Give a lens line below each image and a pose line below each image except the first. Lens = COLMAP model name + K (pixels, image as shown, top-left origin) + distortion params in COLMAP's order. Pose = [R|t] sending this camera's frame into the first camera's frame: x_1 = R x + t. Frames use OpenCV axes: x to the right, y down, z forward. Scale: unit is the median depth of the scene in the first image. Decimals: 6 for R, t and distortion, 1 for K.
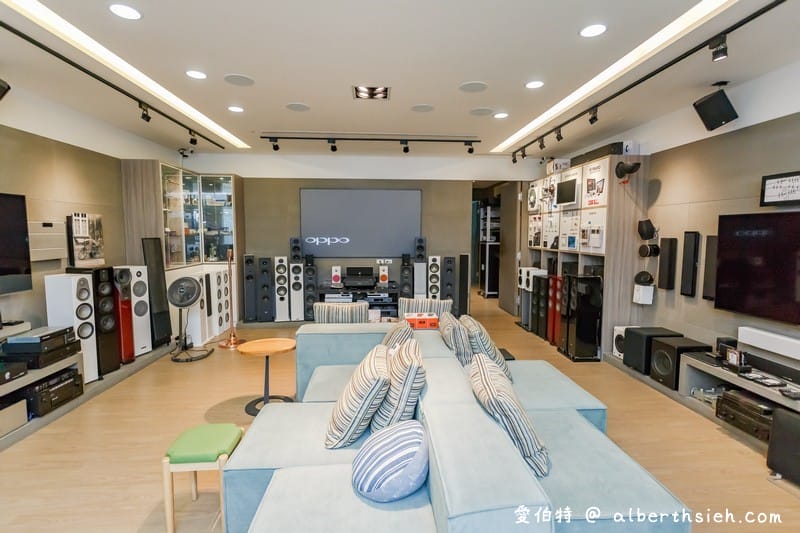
lens RADIAL K [[391.0, 0, 400.0], [0, 391.0, 266.5], [0, 0, 1]] dist [-0.000073, 0.000006]
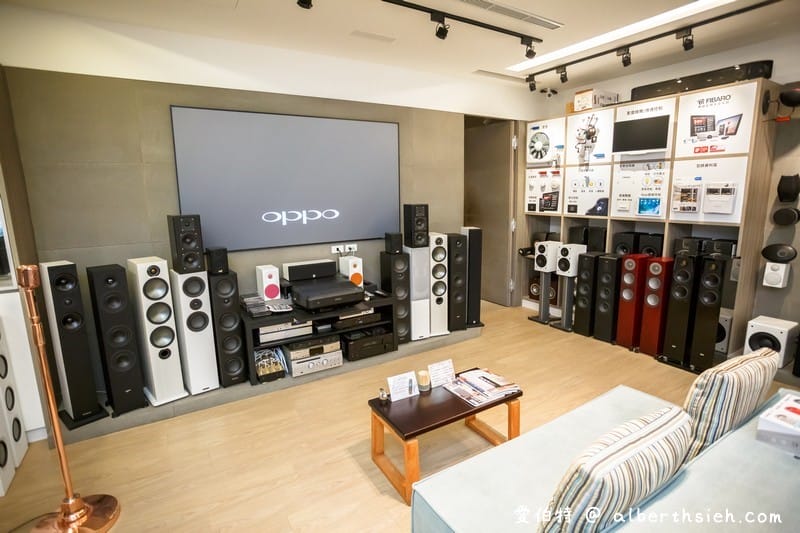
lens RADIAL K [[402.4, 0, 400.0], [0, 402.4, 266.5], [0, 0, 1]] dist [-0.115739, 0.050249]
pose [[0.886629, -0.100208, 0.451495, -0.254466], [0.059811, 0.992890, 0.102915, -0.045525], [-0.458598, -0.064243, 0.886319, 0.497924]]
